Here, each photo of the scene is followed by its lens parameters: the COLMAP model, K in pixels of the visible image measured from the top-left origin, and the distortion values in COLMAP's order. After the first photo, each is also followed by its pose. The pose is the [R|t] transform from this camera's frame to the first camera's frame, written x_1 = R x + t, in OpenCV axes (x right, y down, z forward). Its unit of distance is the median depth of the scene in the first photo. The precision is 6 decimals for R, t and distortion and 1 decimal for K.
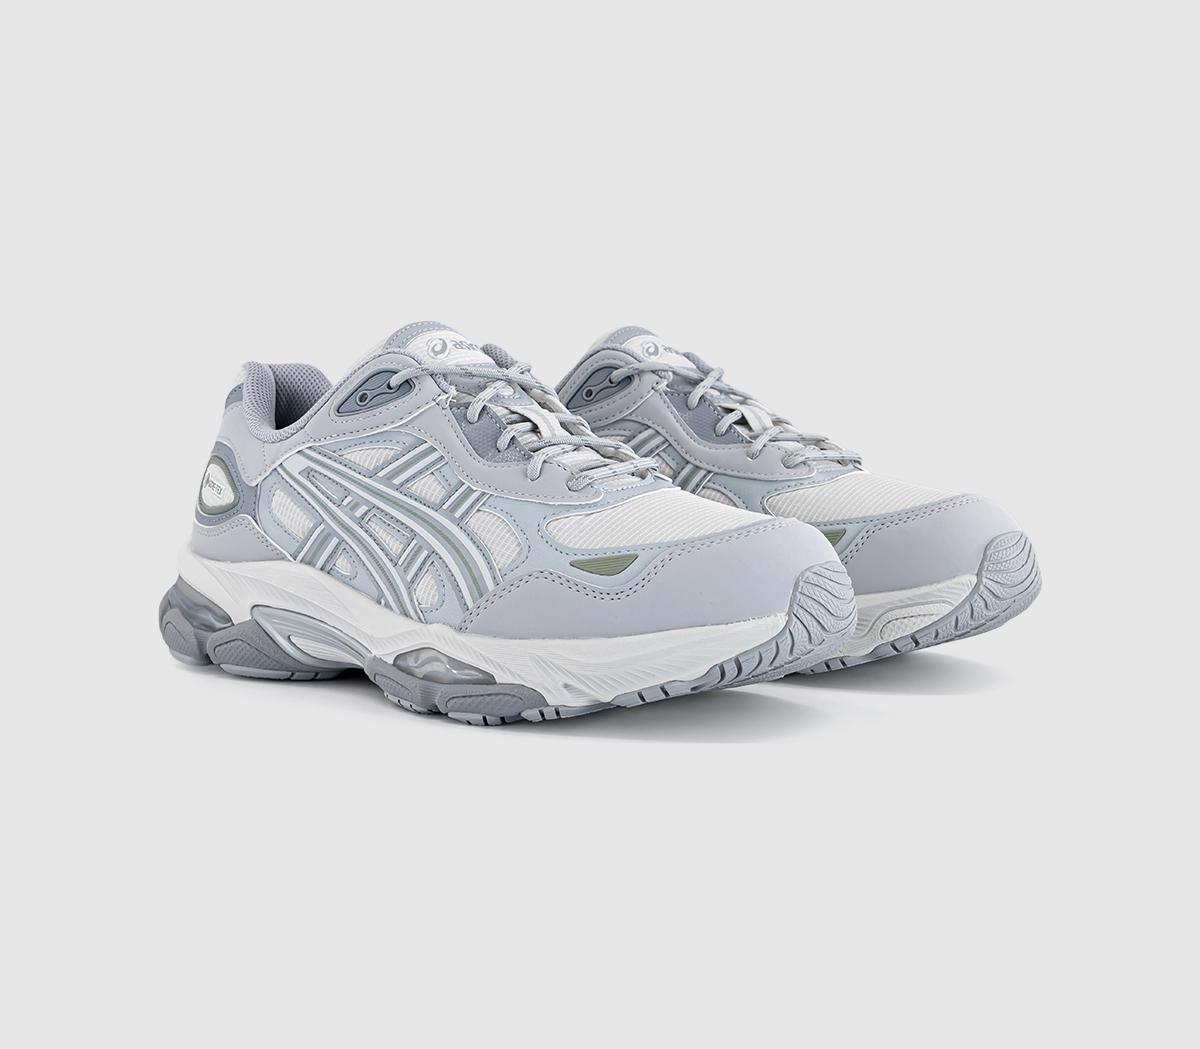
lens RADIAL K [[1758.2, 0, 600.9], [0, 1758.2, 516.8], [0, 0, 1]] dist [0.057606, 0.000000]
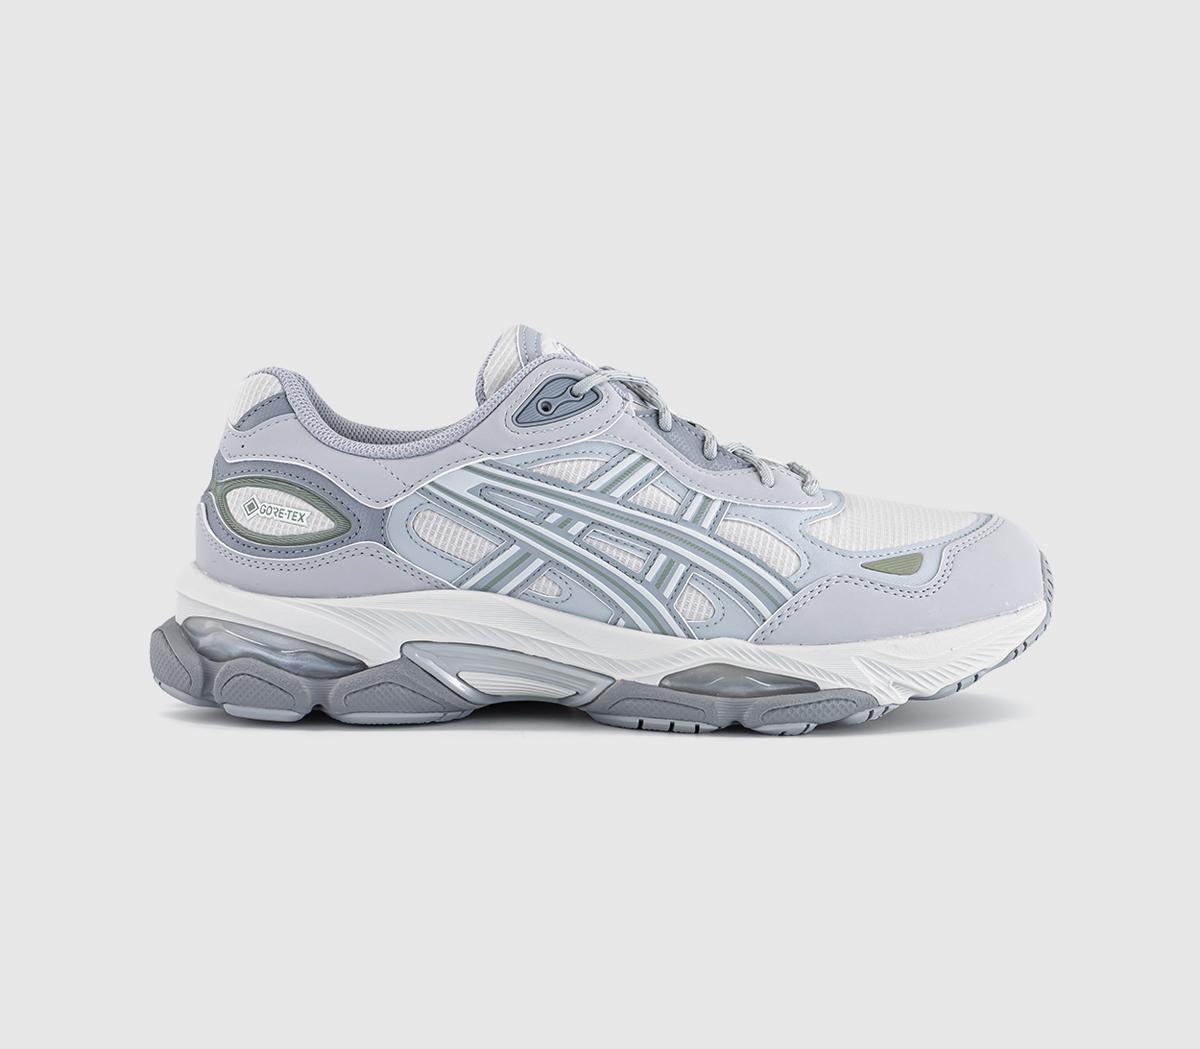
lens RADIAL K [[1758.2, 0, 579.0], [0, 1758.2, 530.8], [0, 0, 1]] dist [0.057606, 0.000000]
pose [[0.818330, -0.043913, 0.573069, -0.690132], [0.049990, 0.998736, 0.005146, -0.006682], [-0.572571, 0.024436, 0.819491, 0.244604]]
